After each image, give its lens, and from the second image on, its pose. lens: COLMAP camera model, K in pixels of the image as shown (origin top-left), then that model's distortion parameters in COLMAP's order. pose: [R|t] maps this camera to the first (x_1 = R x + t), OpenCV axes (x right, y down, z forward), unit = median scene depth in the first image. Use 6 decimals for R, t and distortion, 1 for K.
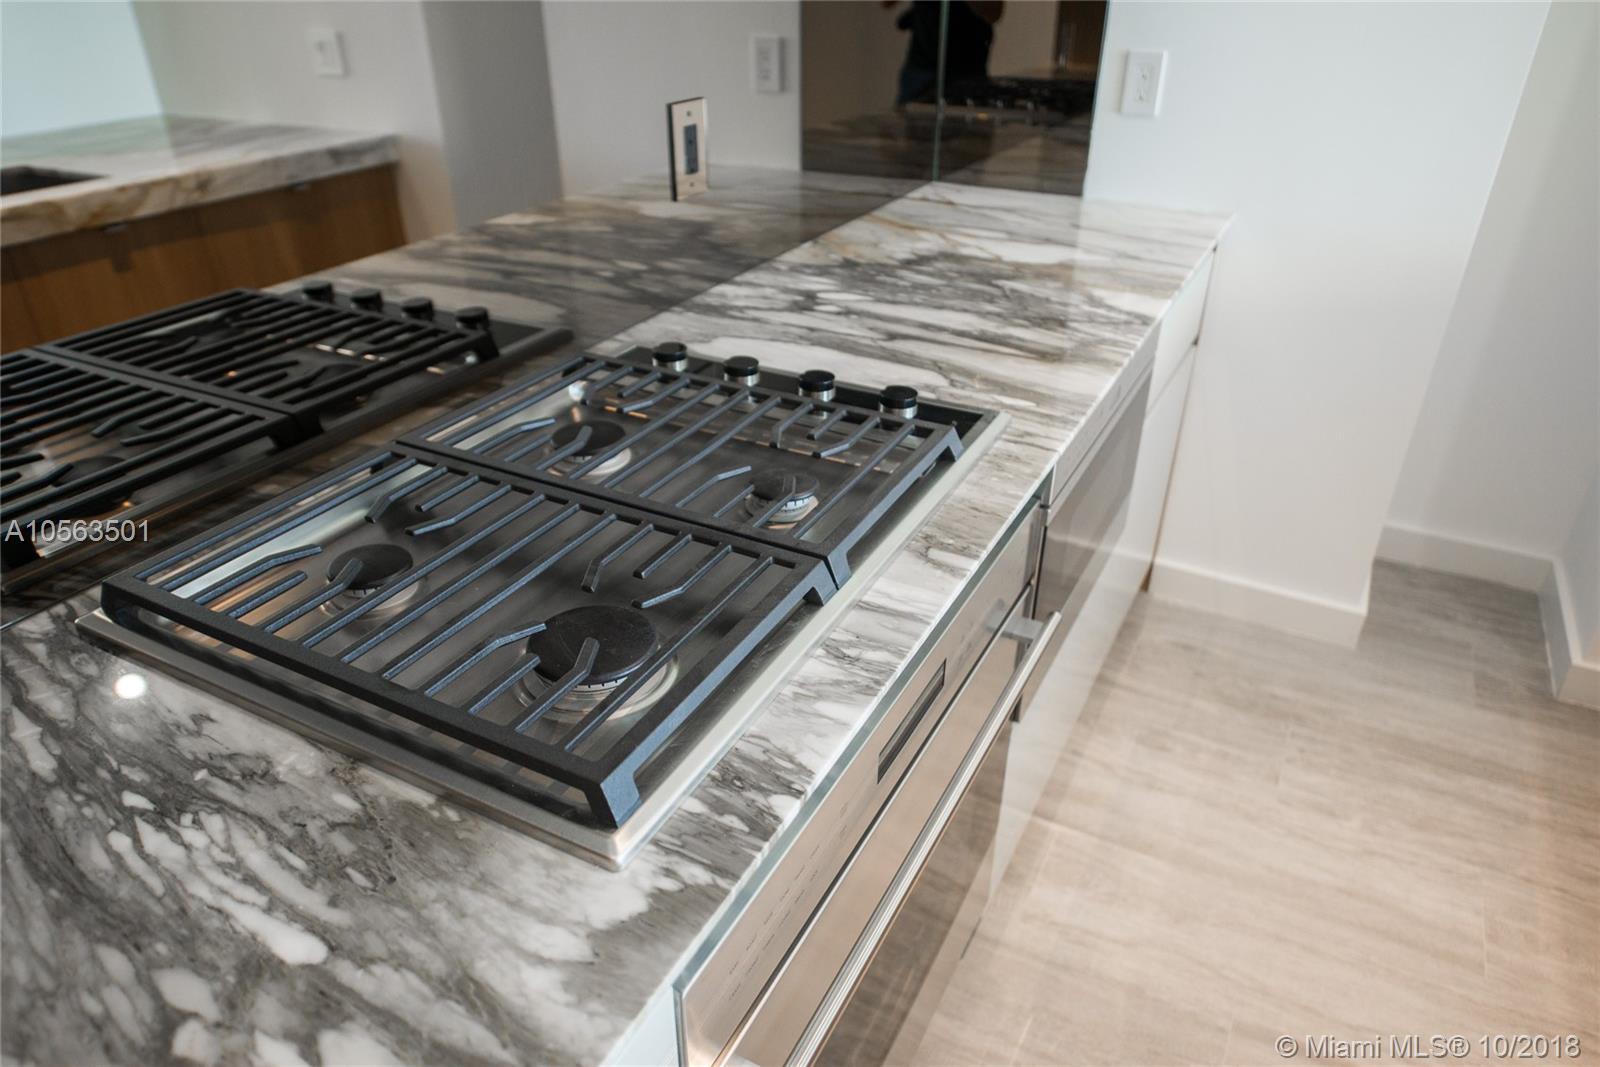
lens RADIAL K [[1052.6, 0, 800.5], [0, 1052.6, 530.5], [0, 0, 1]] dist [0.015282, -0.001739]
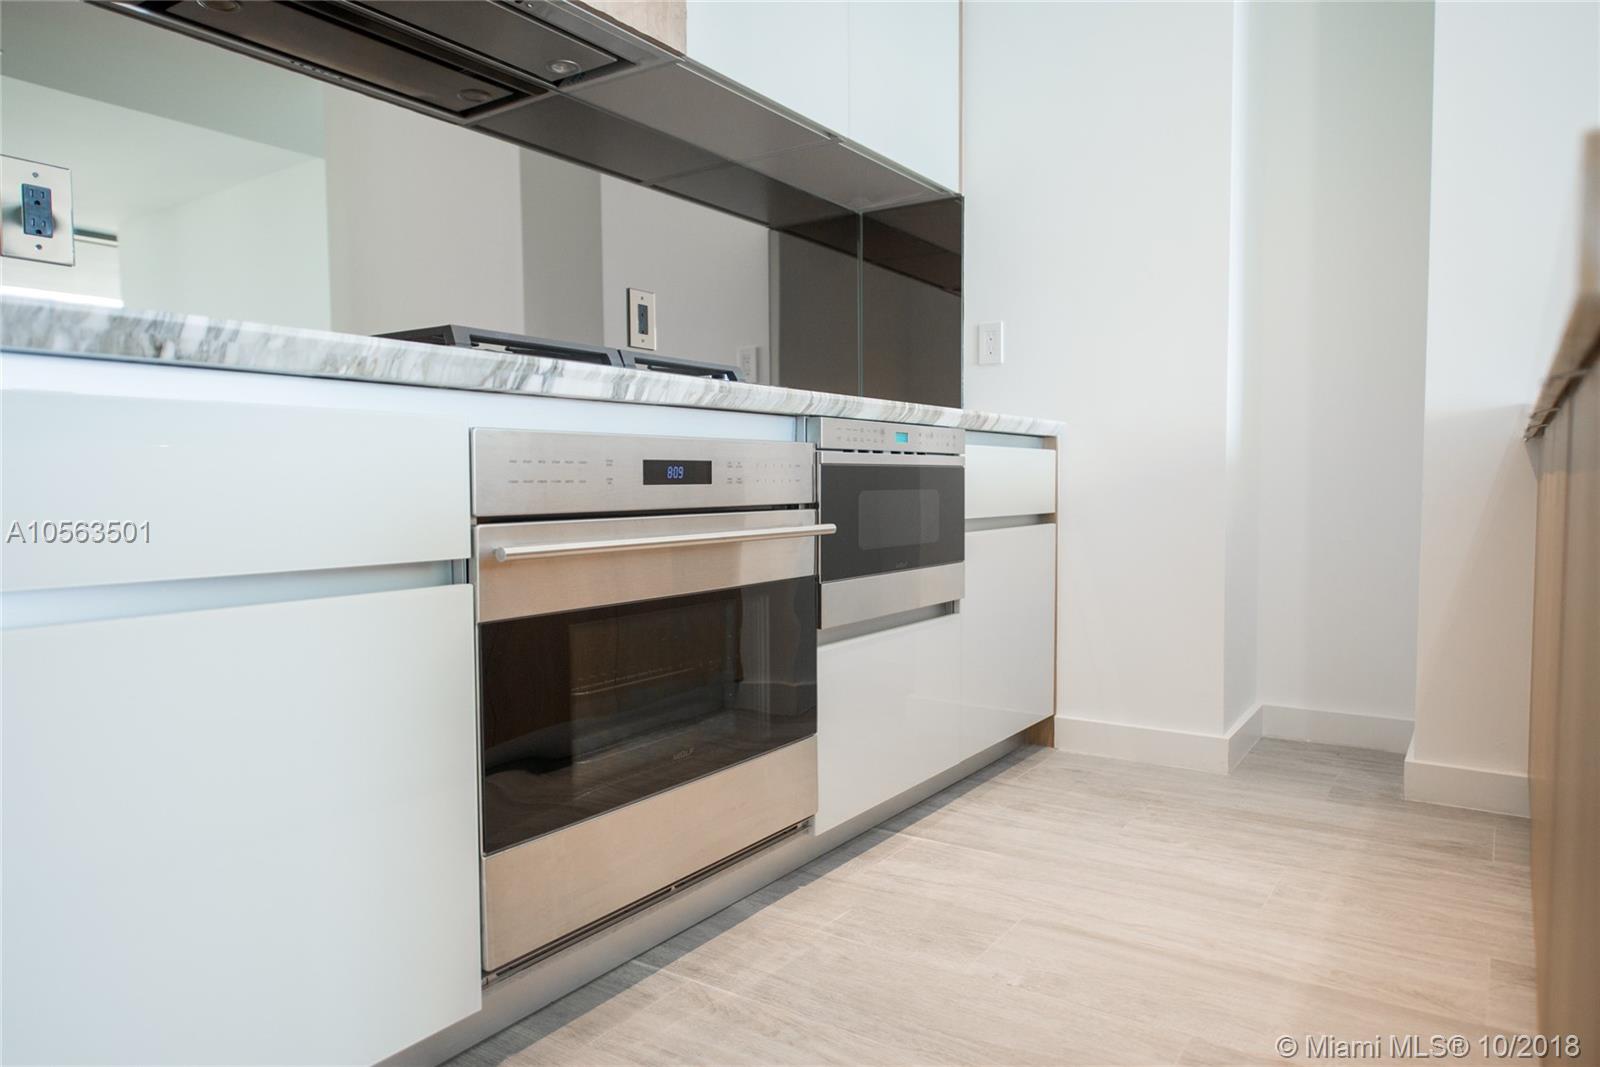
lens RADIAL K [[1052.6, 0, 799.1], [0, 1052.6, 534.5], [0, 0, 1]] dist [0.015282, -0.001739]
pose [[0.994523, -0.005910, -0.104353, 0.224502], [-0.041442, 0.894272, -0.445601, 0.477862], [0.095953, 0.447485, 0.889129, -0.185813]]
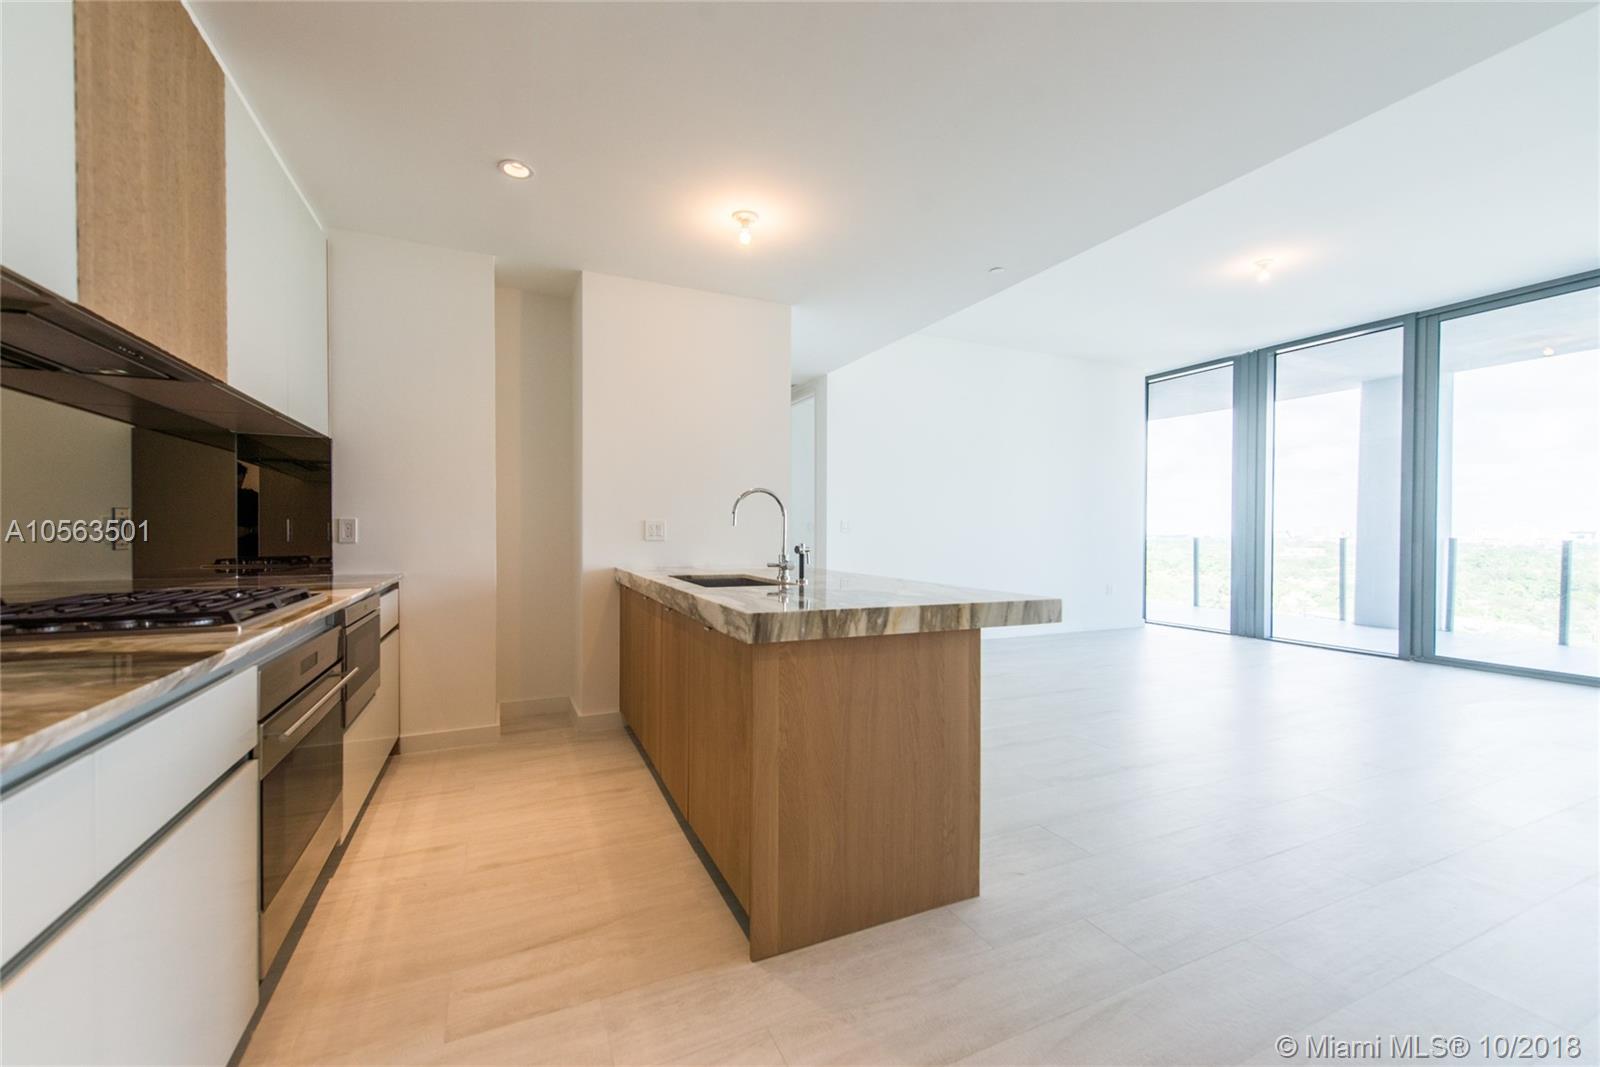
lens RADIAL K [[630.8, 0, 785.6], [0, 630.8, 537.0], [0, 0, 1]] dist [0.018853, -0.003479]
pose [[0.617662, -0.005200, 0.786427, -0.230197], [0.384781, 0.874113, -0.296428, 0.441728], [-0.685885, 0.485694, 0.541907, -0.504333]]
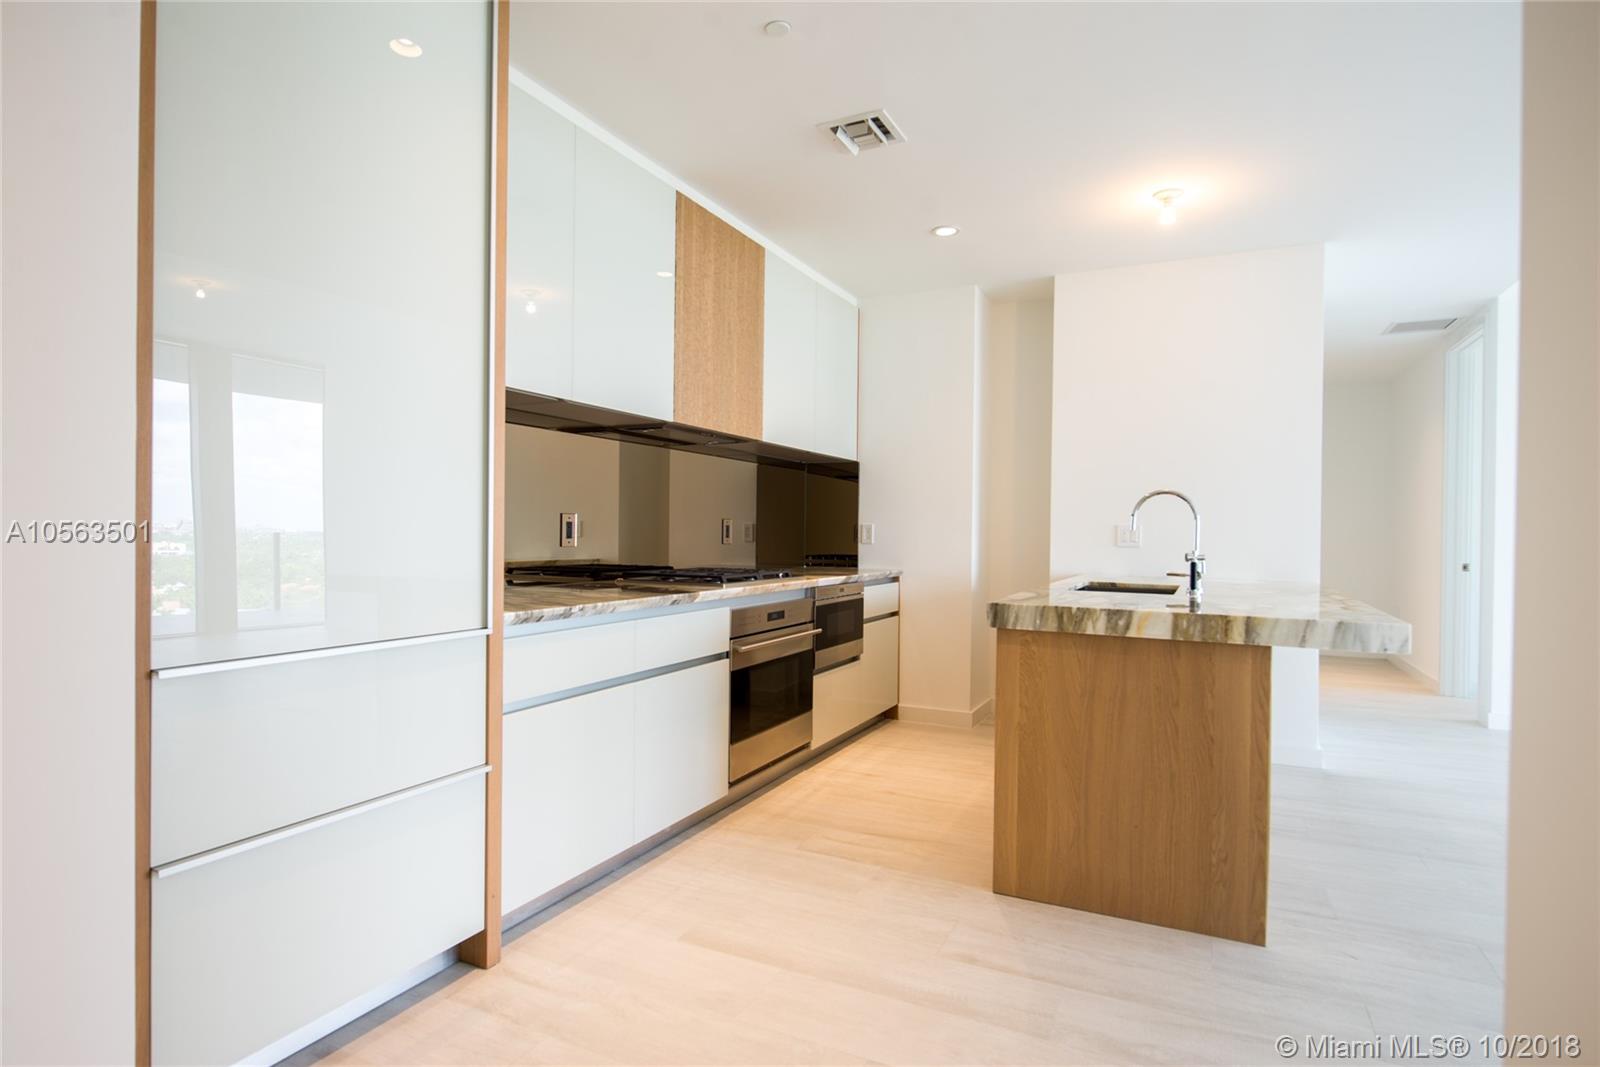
lens RADIAL K [[827.8, 0, 806.4], [0, 827.8, 533.9], [0, 0, 1]] dist [-0.002470, 0.000198]
pose [[0.999069, 0.011200, 0.041659, 0.038445], [0.010666, 0.871588, -0.490122, 0.806282], [-0.041799, 0.490110, 0.870658, -1.151392]]
